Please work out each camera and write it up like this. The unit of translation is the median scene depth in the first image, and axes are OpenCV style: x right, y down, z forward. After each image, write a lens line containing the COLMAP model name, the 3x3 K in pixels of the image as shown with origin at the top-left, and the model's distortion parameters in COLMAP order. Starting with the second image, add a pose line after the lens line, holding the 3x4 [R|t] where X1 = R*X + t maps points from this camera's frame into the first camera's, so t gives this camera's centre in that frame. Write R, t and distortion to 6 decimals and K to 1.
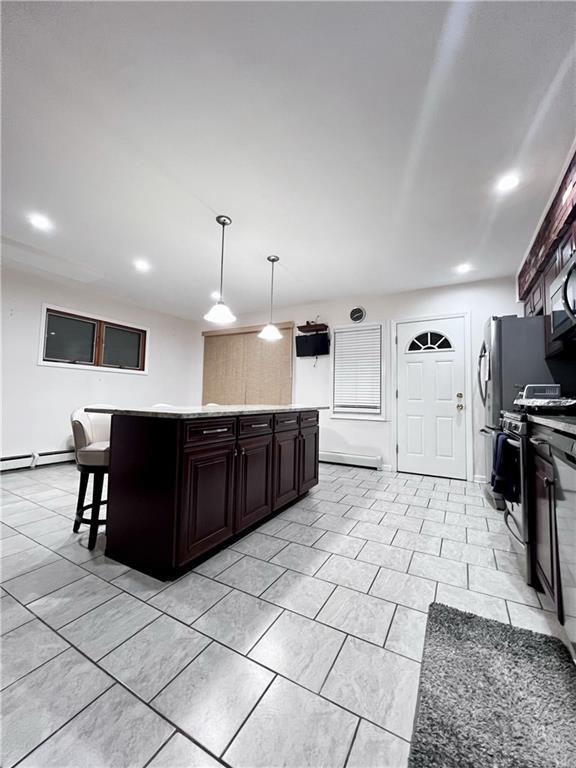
lens RADIAL K [[306.0, 0, 289.8], [0, 306.0, 381.7], [0, 0, 1]] dist [-0.000138, -0.000531]
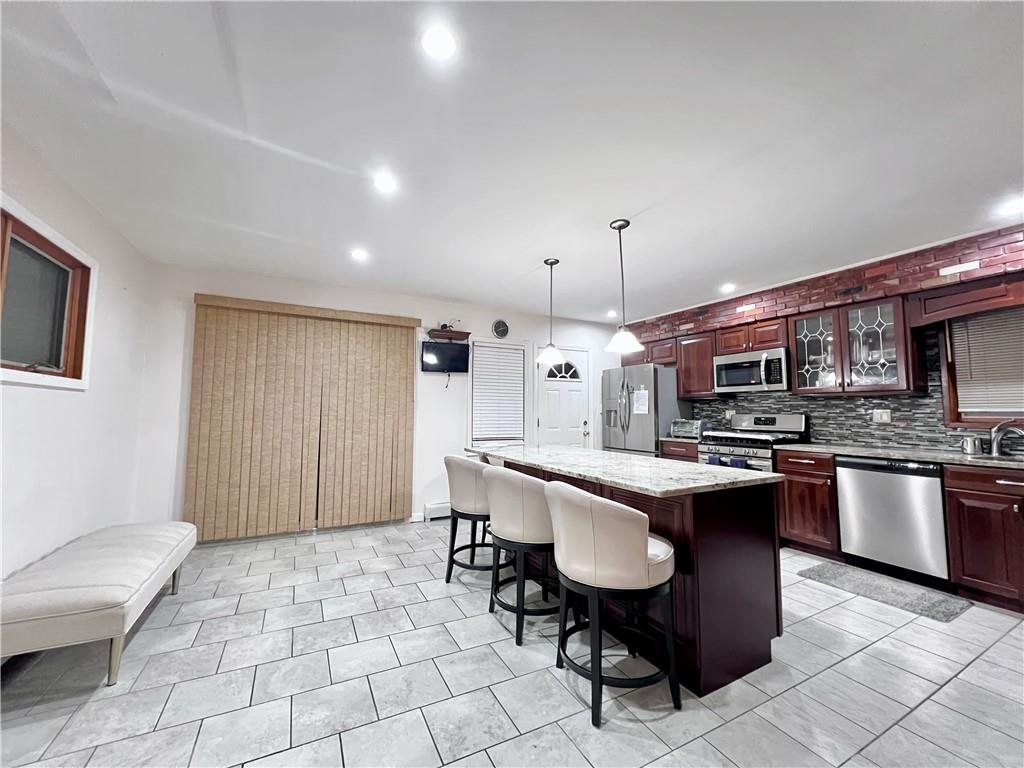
lens RADIAL K [[408.0, 0, 509.1], [0, 408.0, 380.5], [0, 0, 1]] dist [-0.000138, -0.000531]
pose [[0.542841, 0.045889, 0.838581, -0.772547], [-0.039674, 0.998793, -0.028974, -0.050723], [-0.838898, -0.017542, 0.544007, 0.407889]]
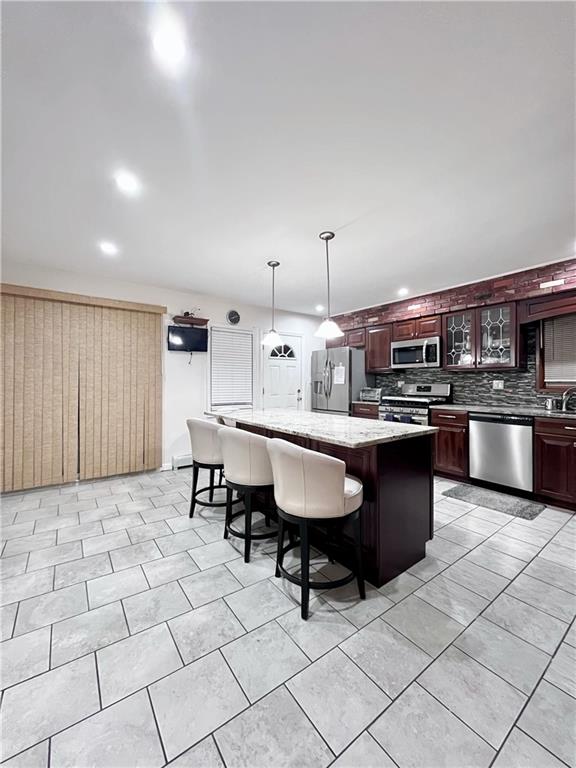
lens RADIAL K [[306.0, 0, 290.9], [0, 306.0, 381.8], [0, 0, 1]] dist [-0.000138, -0.000531]
pose [[0.403977, -0.018697, 0.914578, -0.742666], [-0.042613, 0.998321, 0.039232, -0.051261], [-0.913776, -0.054822, 0.402502, 0.420072]]
